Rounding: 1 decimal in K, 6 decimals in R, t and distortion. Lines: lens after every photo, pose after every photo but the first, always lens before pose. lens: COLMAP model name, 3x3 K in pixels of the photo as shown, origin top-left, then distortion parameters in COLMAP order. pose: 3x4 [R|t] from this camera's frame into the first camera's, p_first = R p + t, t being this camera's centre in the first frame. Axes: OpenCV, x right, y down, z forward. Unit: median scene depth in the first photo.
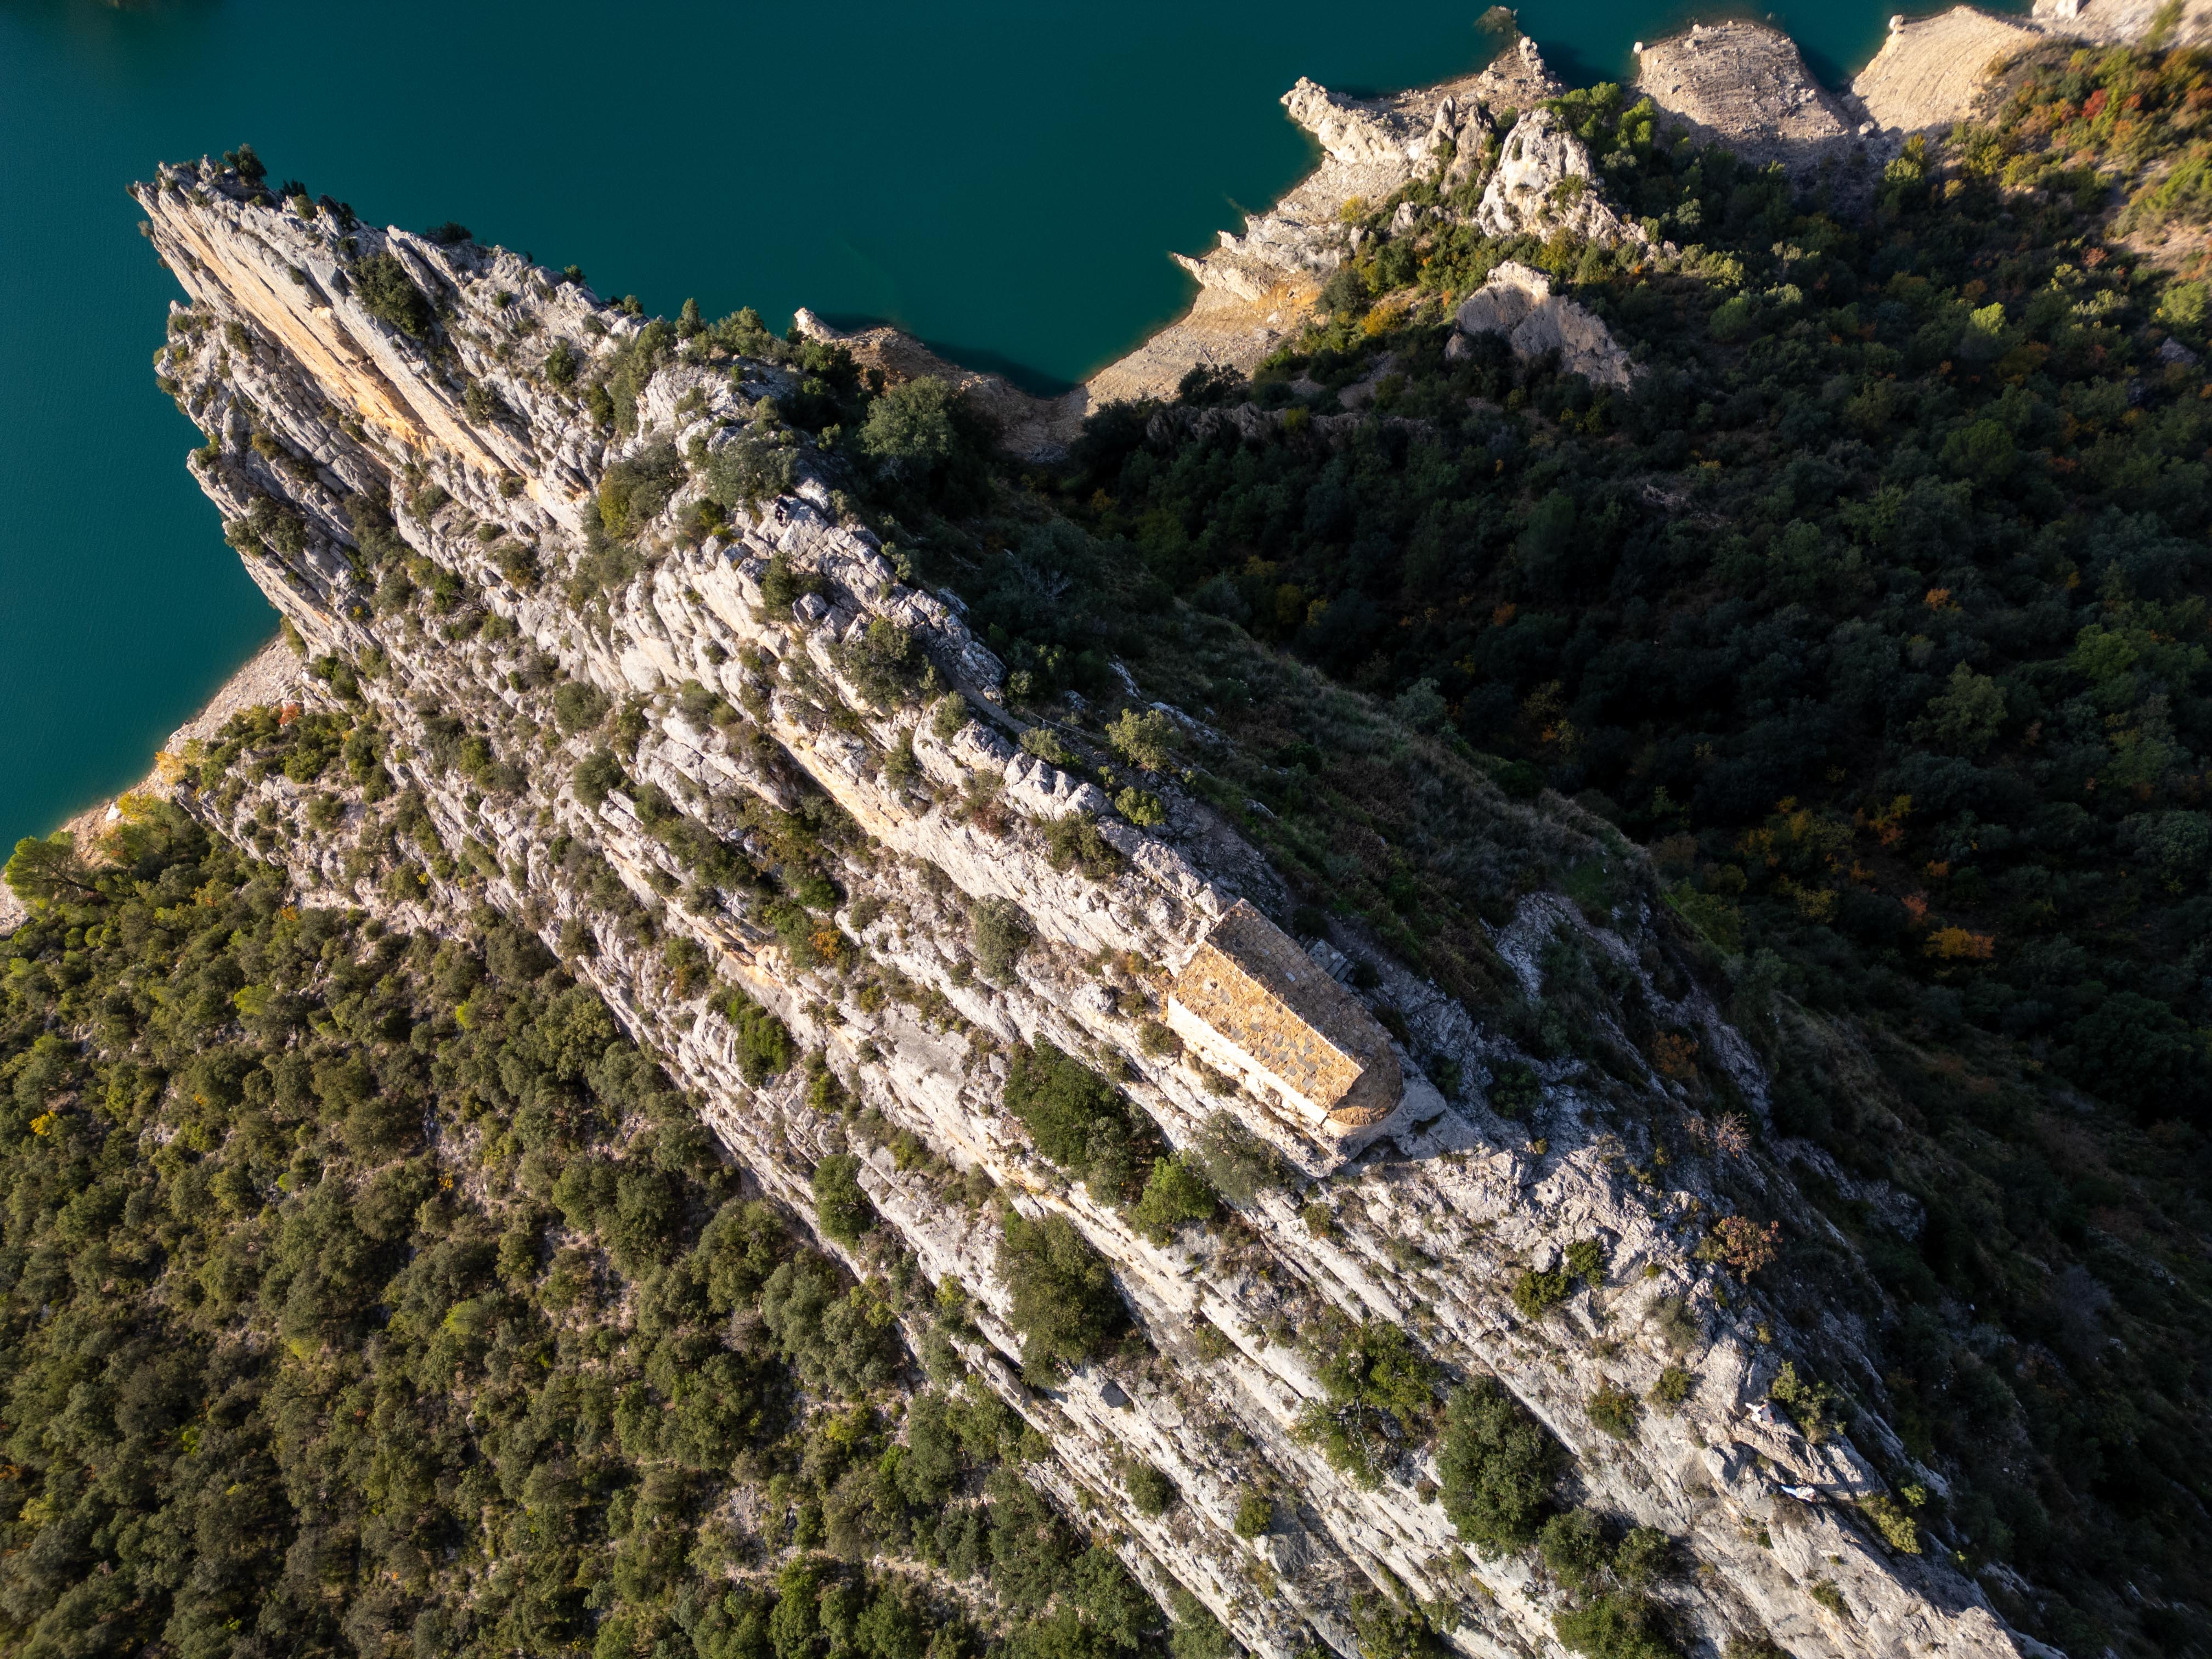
lens RADIAL K [[1554.5, 0, 1112.7], [0, 1554.5, 839.9], [0, 0, 1]] dist [0.037025, -0.010811]
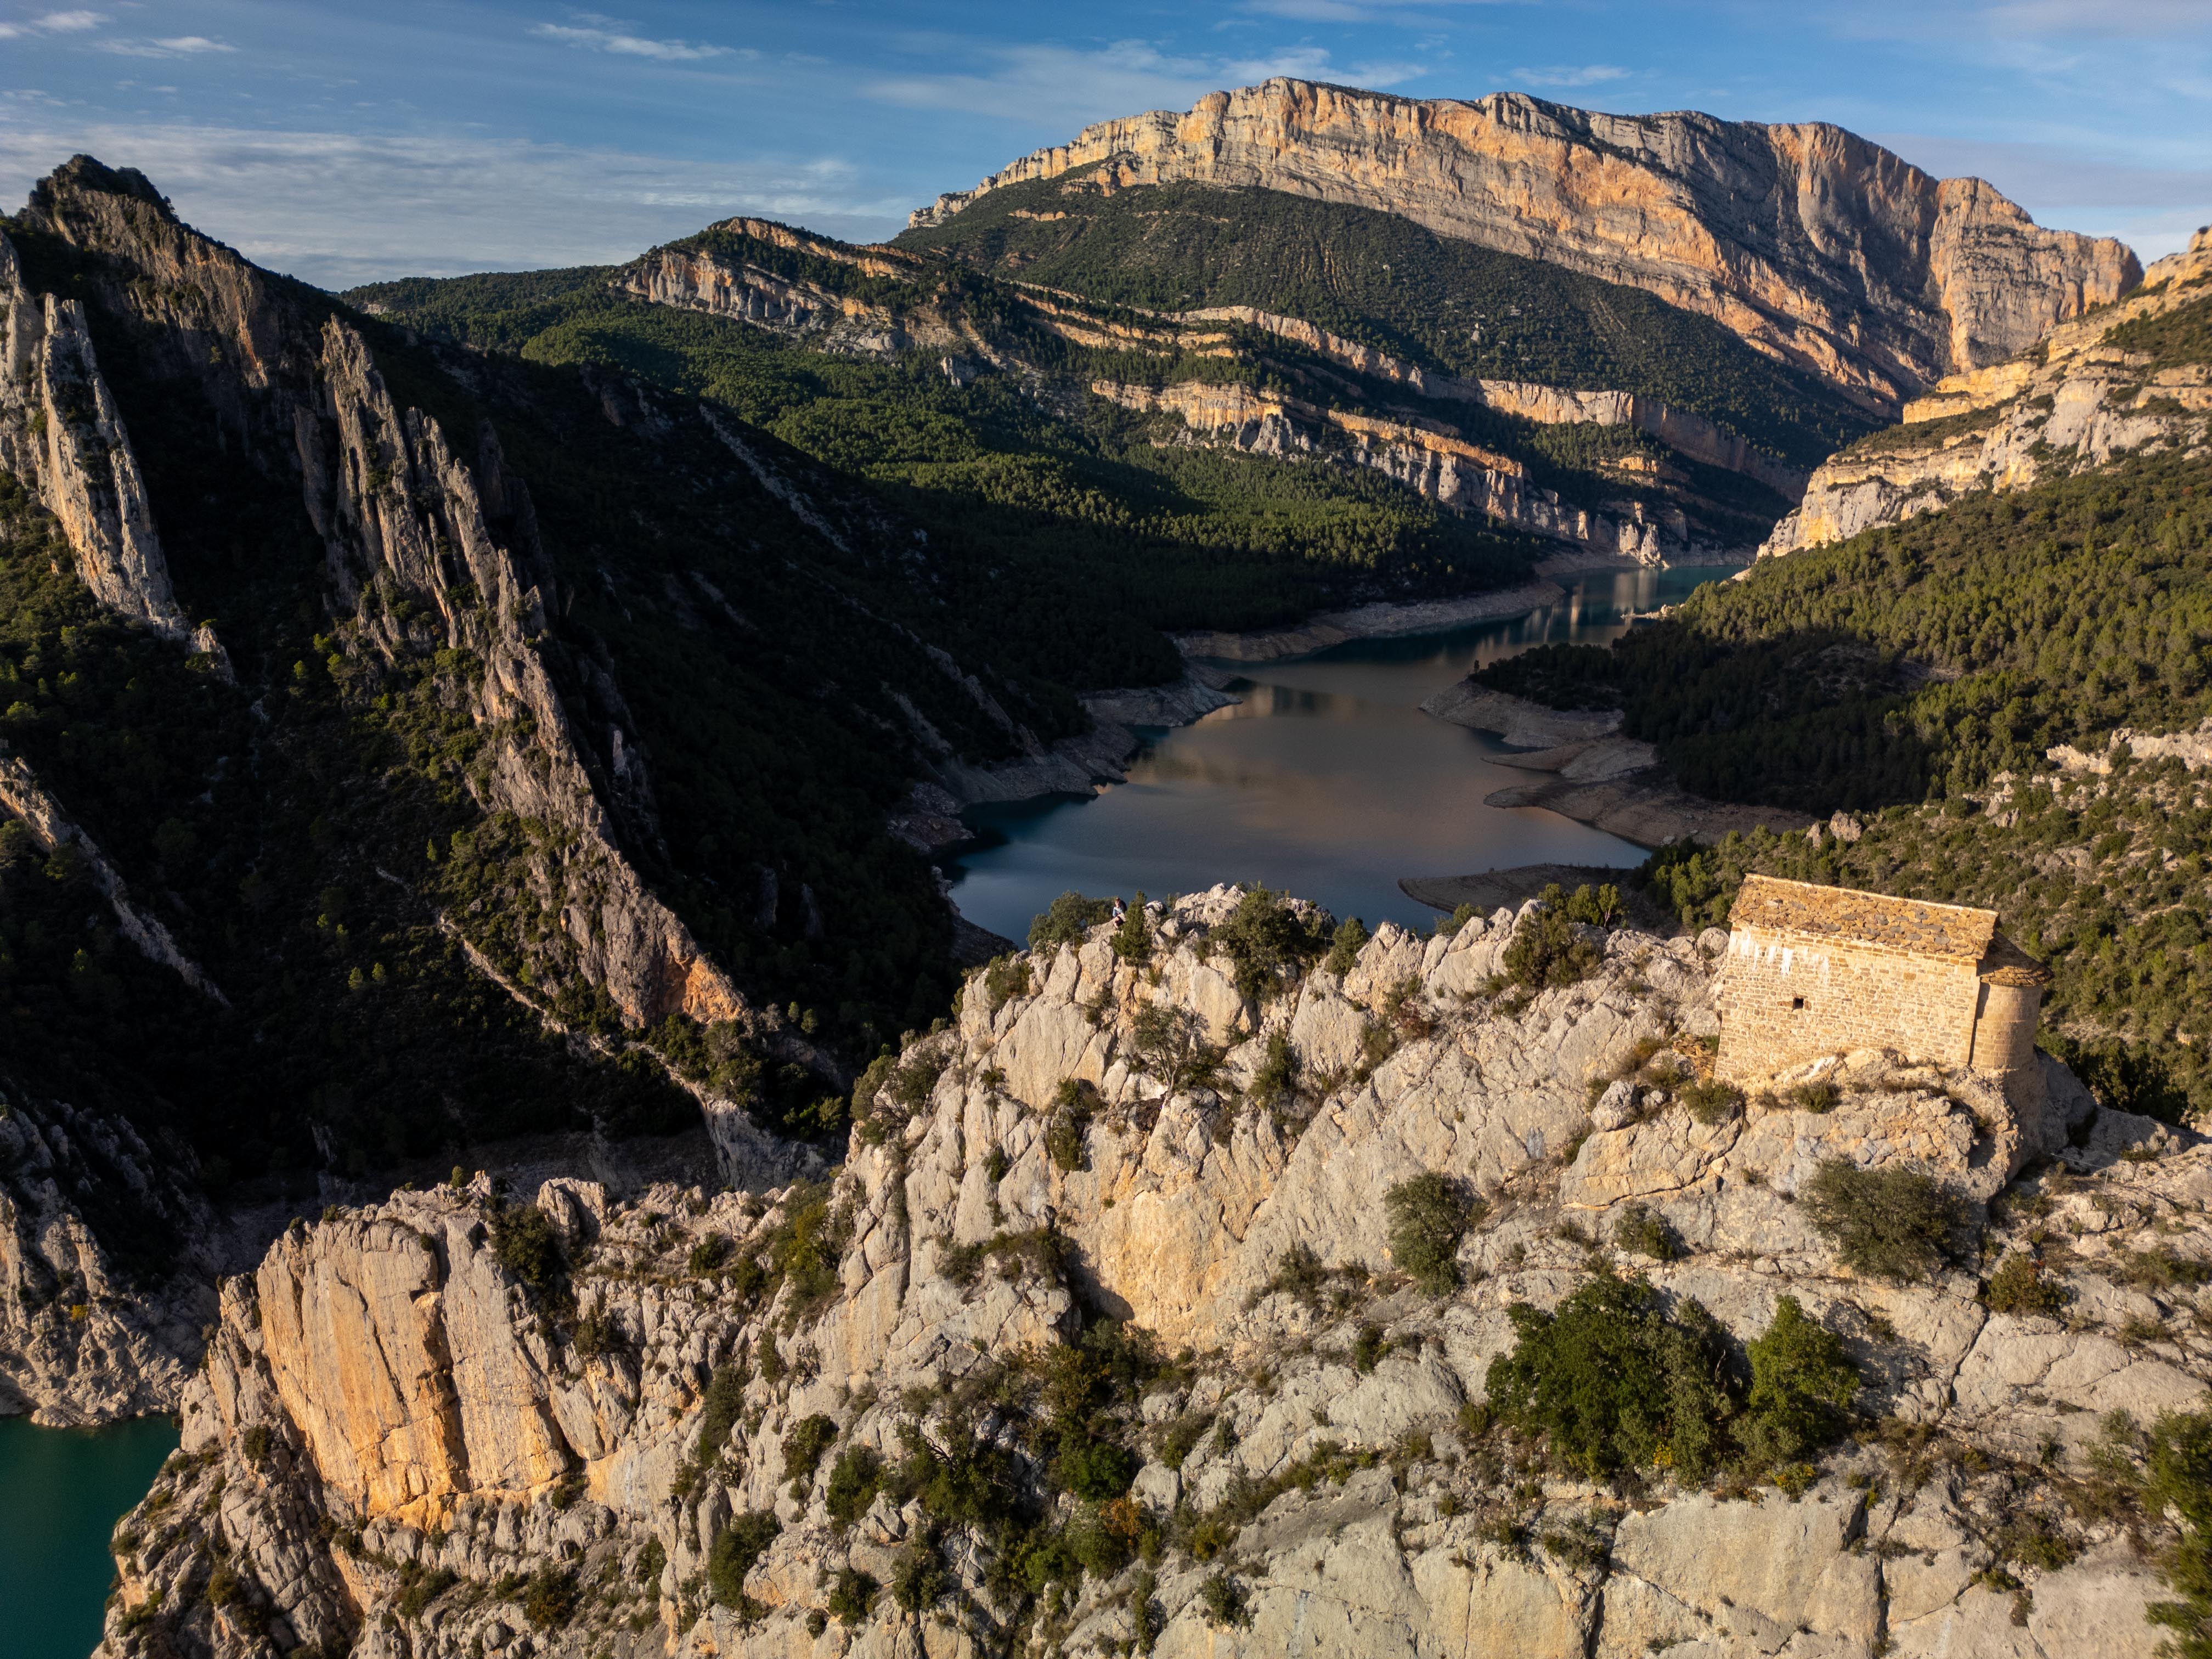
lens RADIAL K [[1554.5, 0, 1112.1], [0, 1554.5, 835.6], [0, 0, 1]] dist [0.037025, -0.010811]
pose [[0.995335, -0.011868, 0.095748, -0.188960], [0.085770, 0.563296, -0.821791, 0.365260], [-0.044181, 0.826170, 0.561686, 0.223231]]
